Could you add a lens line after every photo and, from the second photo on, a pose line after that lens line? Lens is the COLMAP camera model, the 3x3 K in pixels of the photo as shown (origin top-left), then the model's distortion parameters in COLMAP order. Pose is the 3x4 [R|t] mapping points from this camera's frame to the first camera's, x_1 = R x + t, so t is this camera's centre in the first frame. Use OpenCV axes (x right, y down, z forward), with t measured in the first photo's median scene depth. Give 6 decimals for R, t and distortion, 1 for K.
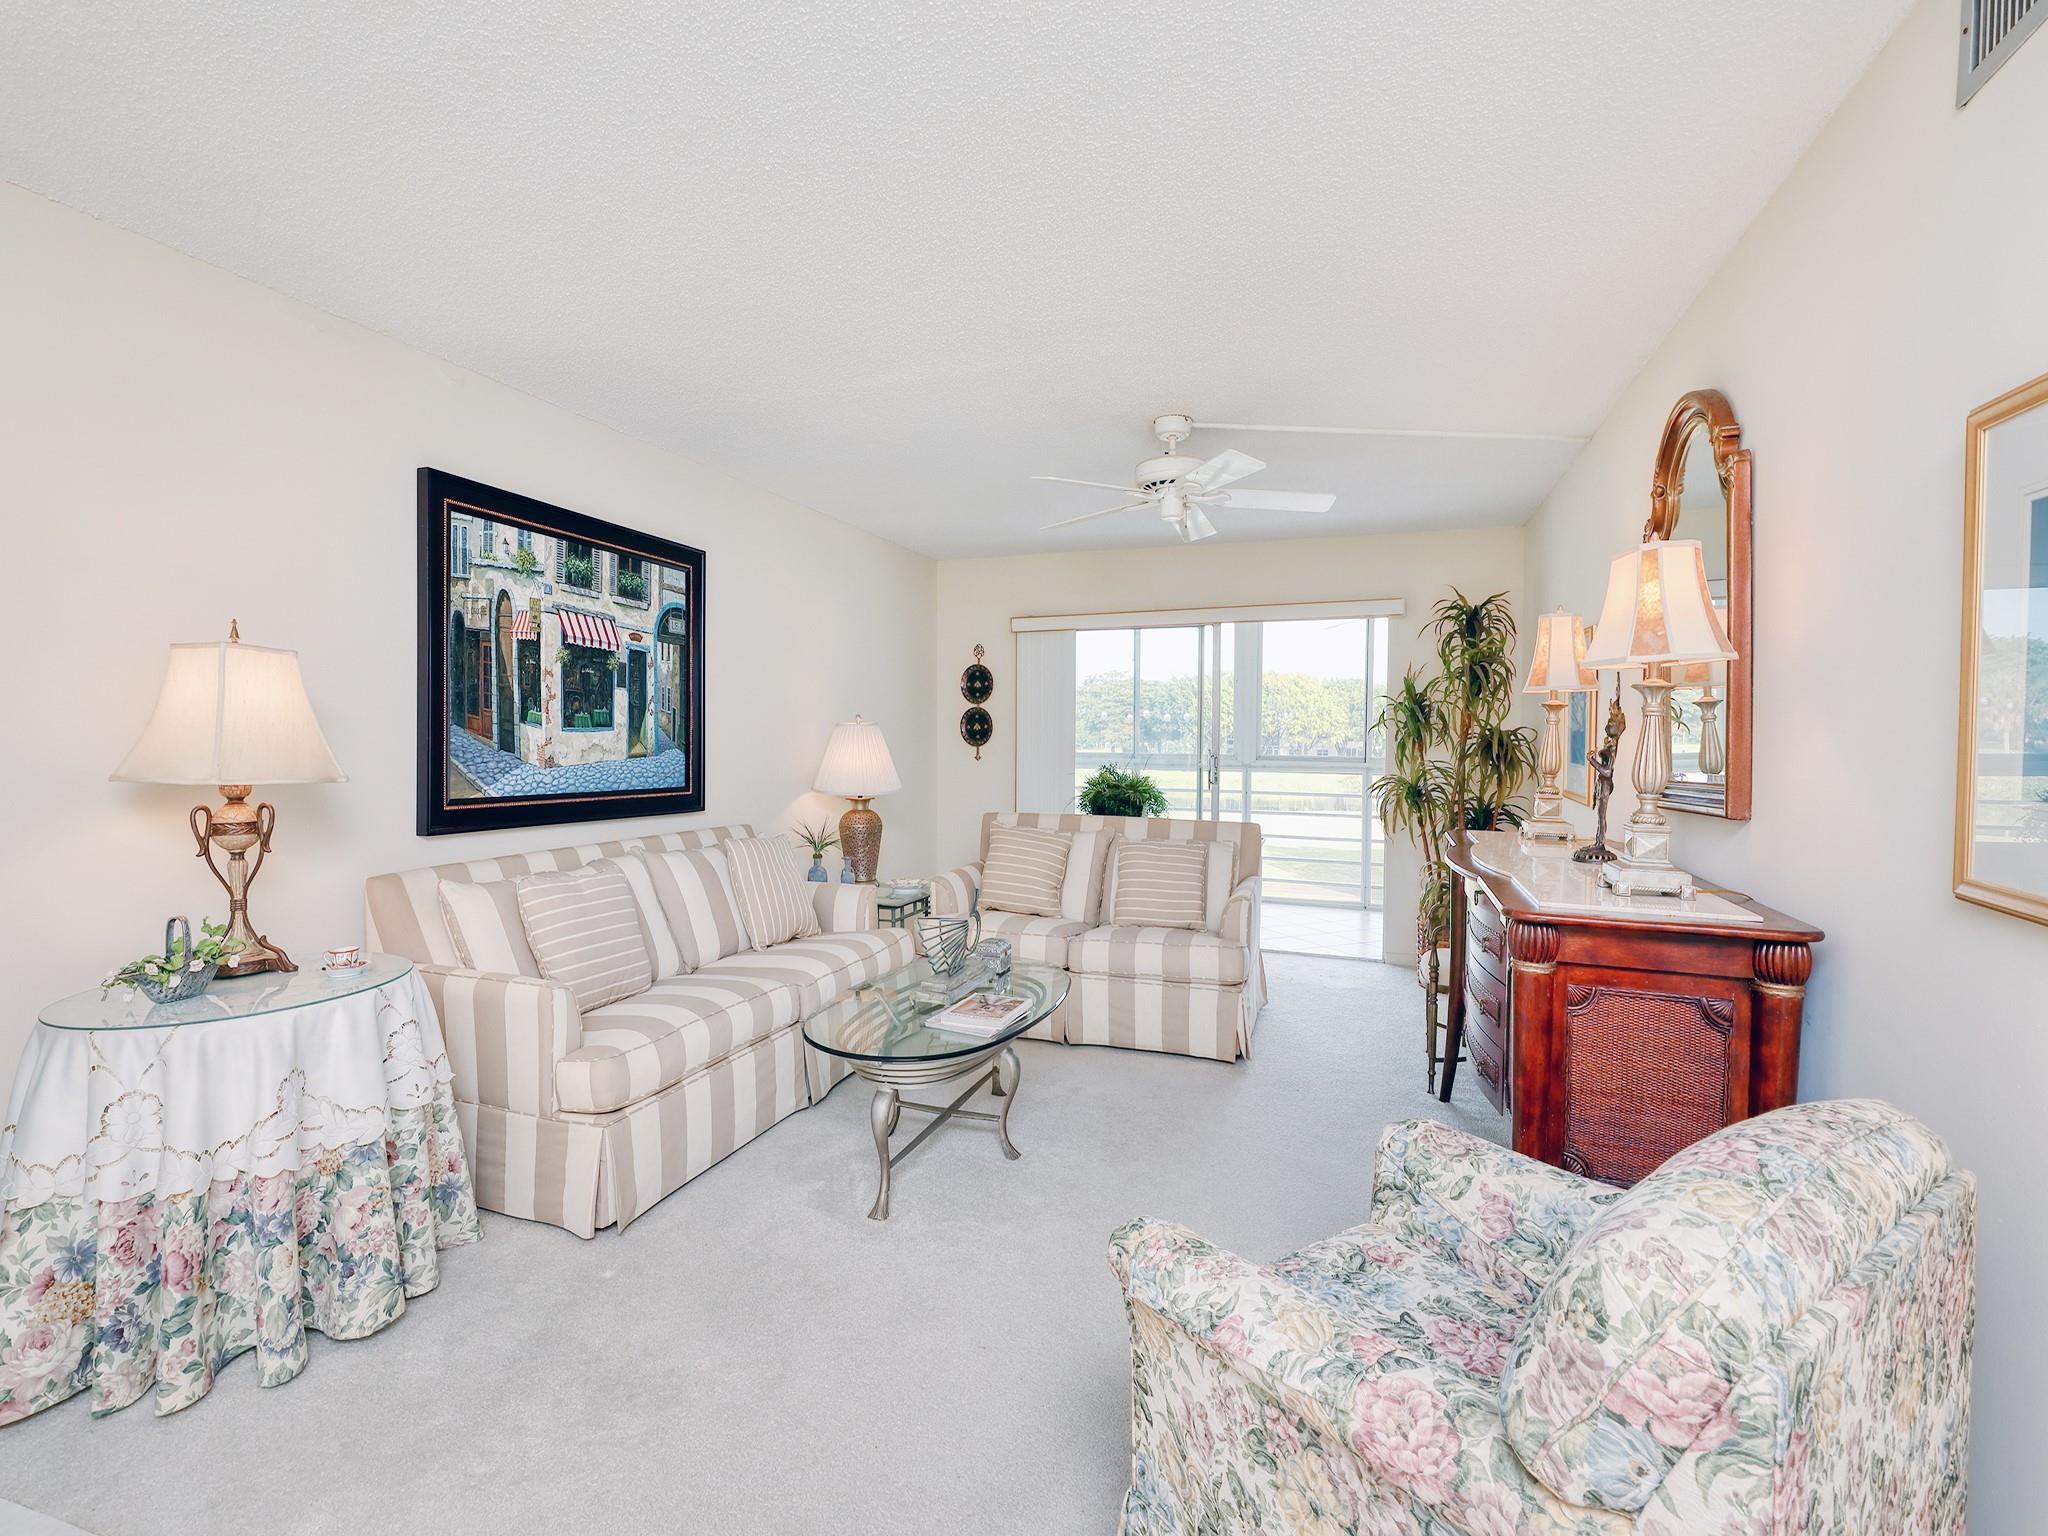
lens RADIAL K [[935.6, 0, 1027.4], [0, 935.6, 763.3], [0, 0, 1]] dist [0.000621, -0.000796]
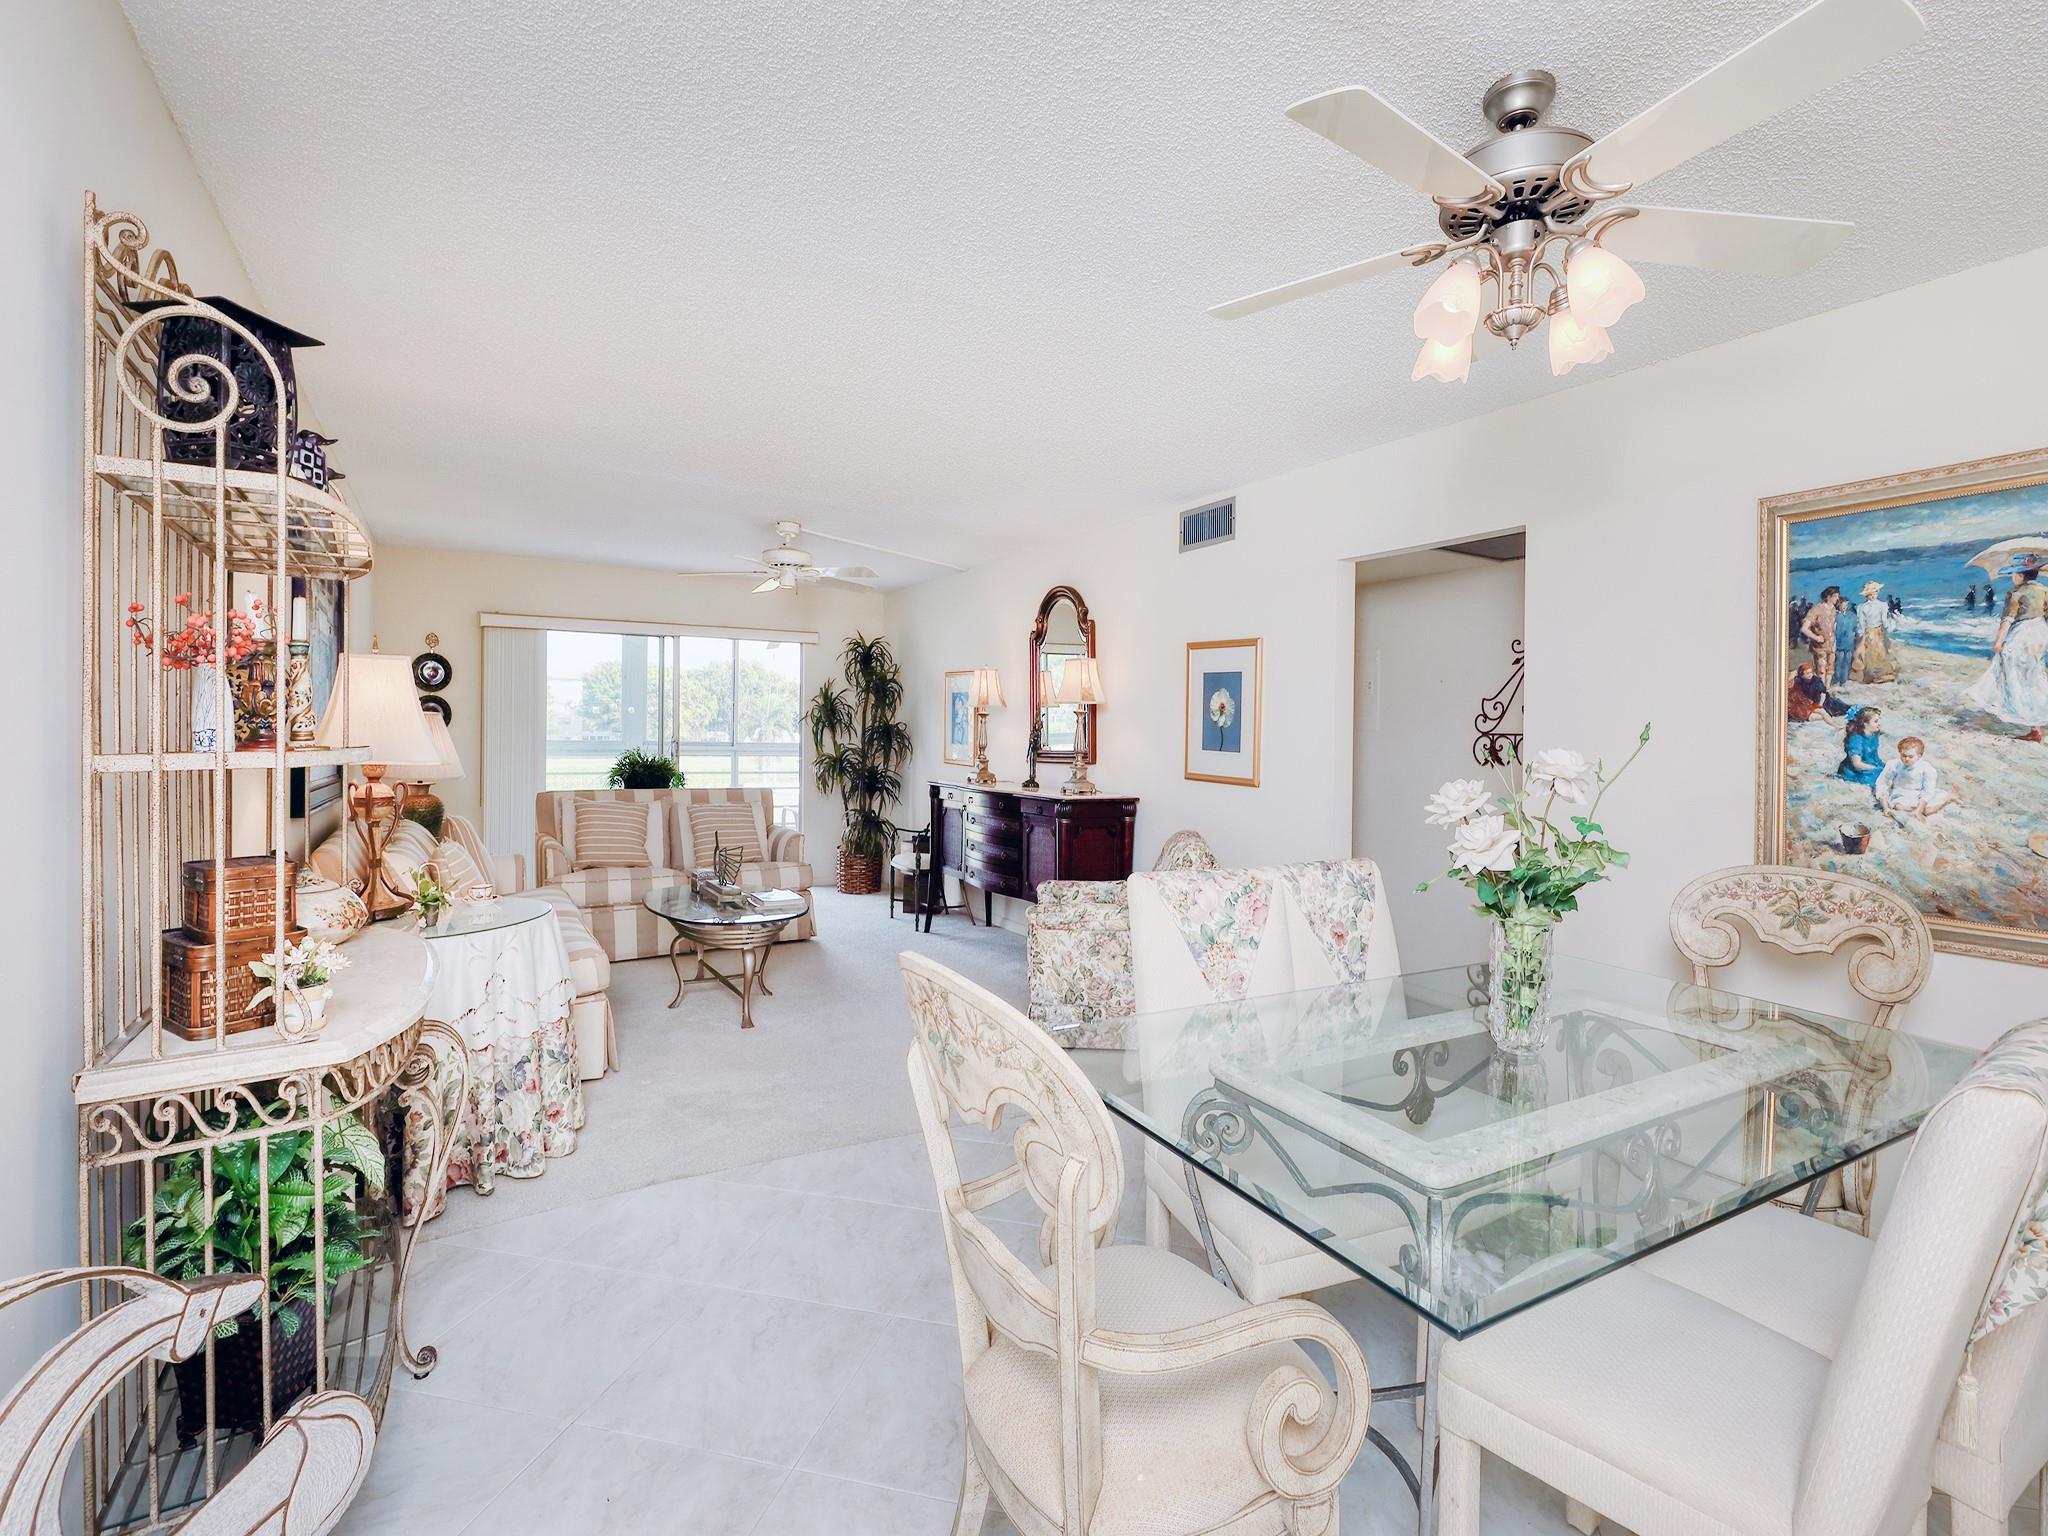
lens RADIAL K [[935.6, 0, 1078.7], [0, 935.6, 749.2], [0, 0, 1]] dist [0.000621, -0.000796]
pose [[0.598585, -0.012003, 0.800969, -0.835642], [0.013127, 0.999900, 0.005174, 0.004665], [-0.800952, 0.007417, 0.598683, -0.320611]]
